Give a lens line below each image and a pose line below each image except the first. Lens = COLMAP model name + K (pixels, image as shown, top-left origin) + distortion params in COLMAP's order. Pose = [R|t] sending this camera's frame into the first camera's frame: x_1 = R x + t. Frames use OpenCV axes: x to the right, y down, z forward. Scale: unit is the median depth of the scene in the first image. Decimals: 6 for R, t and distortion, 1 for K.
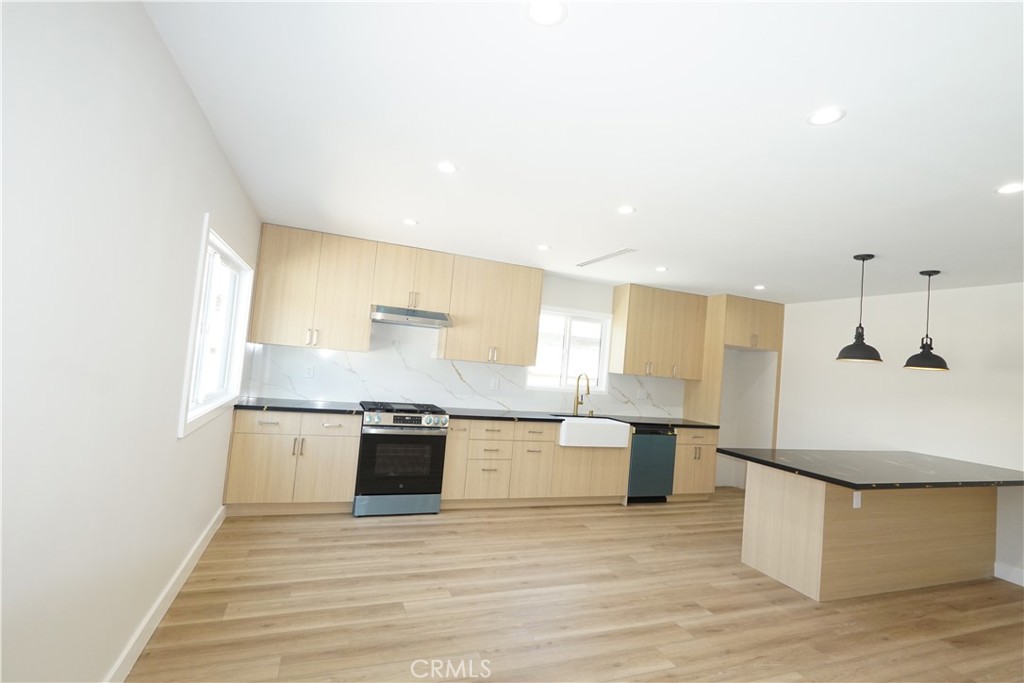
lens RADIAL K [[468.8, 0, 508.4], [0, 468.8, 339.3], [0, 0, 1]] dist [-0.022489, 0.011180]
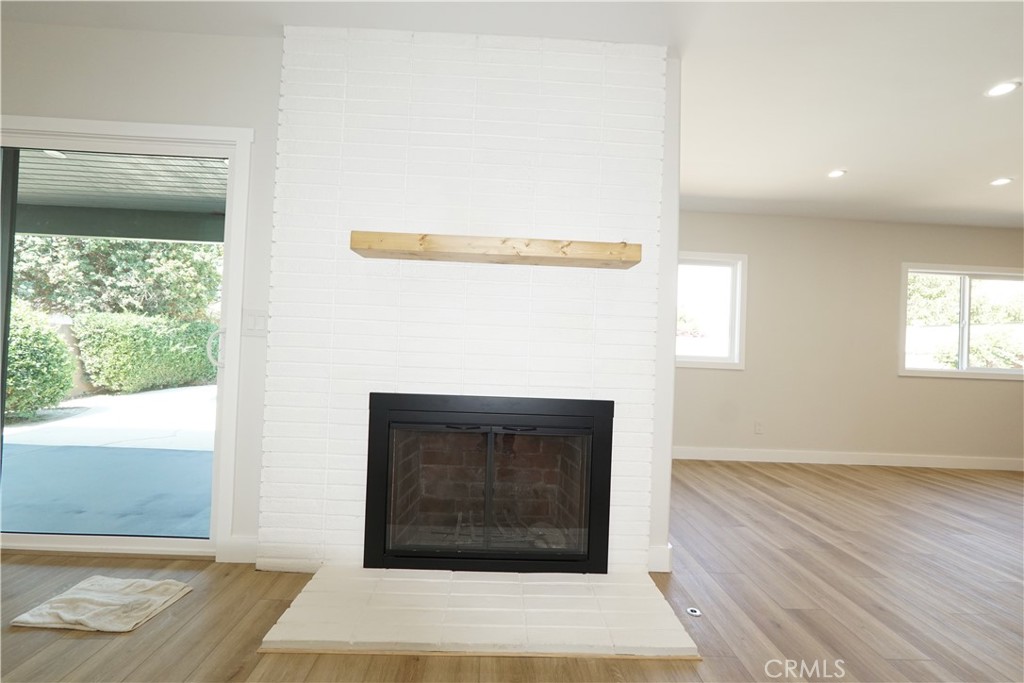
lens RADIAL K [[468.8, 0, 508.4], [0, 468.8, 339.3], [0, 0, 1]] dist [-0.022489, 0.011180]
pose [[-0.327832, -0.110542, -0.938247, 1.030070], [-0.023621, 0.993780, -0.108831, 0.184478], [0.944441, -0.013516, -0.328403, 0.034719]]
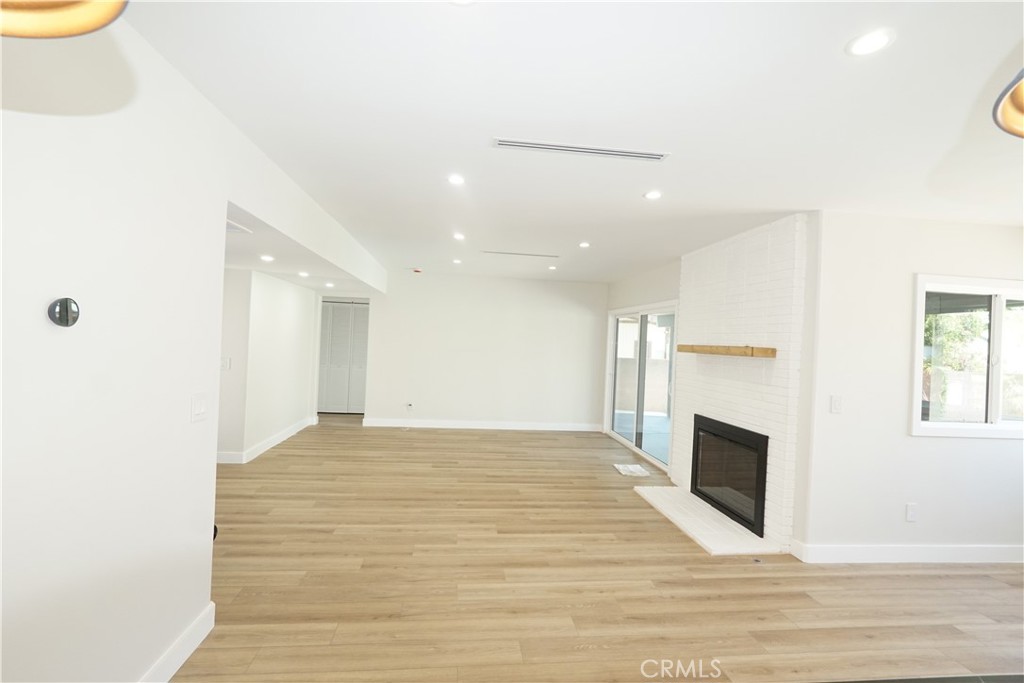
lens RADIAL K [[468.8, 0, 508.4], [0, 468.8, 339.3], [0, 0, 1]] dist [-0.022489, 0.011180]
pose [[-0.958806, -0.128127, 0.253522, 0.755995], [-0.139440, 0.989860, -0.027090, 0.103070], [-0.247481, -0.061325, -0.966950, 0.967121]]
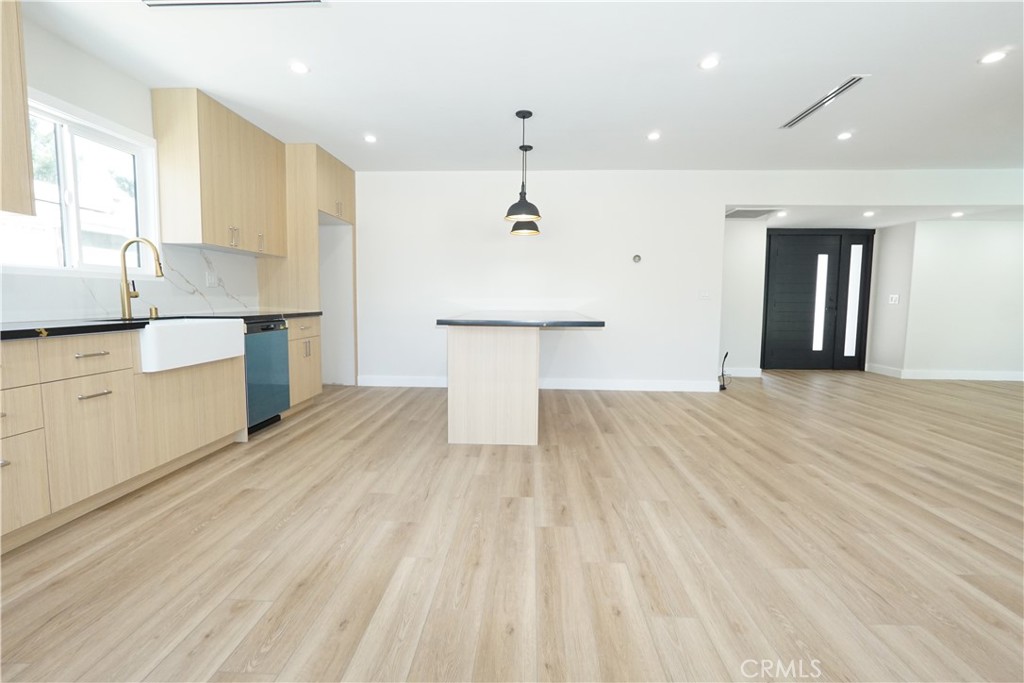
lens RADIAL K [[468.8, 0, 508.4], [0, 468.8, 339.3], [0, 0, 1]] dist [-0.022489, 0.011180]
pose [[0.403478, -0.161155, 0.900686, -0.216966], [-0.019077, 0.982672, 0.184370, 0.105232], [-0.914791, -0.091571, 0.393412, 0.519163]]
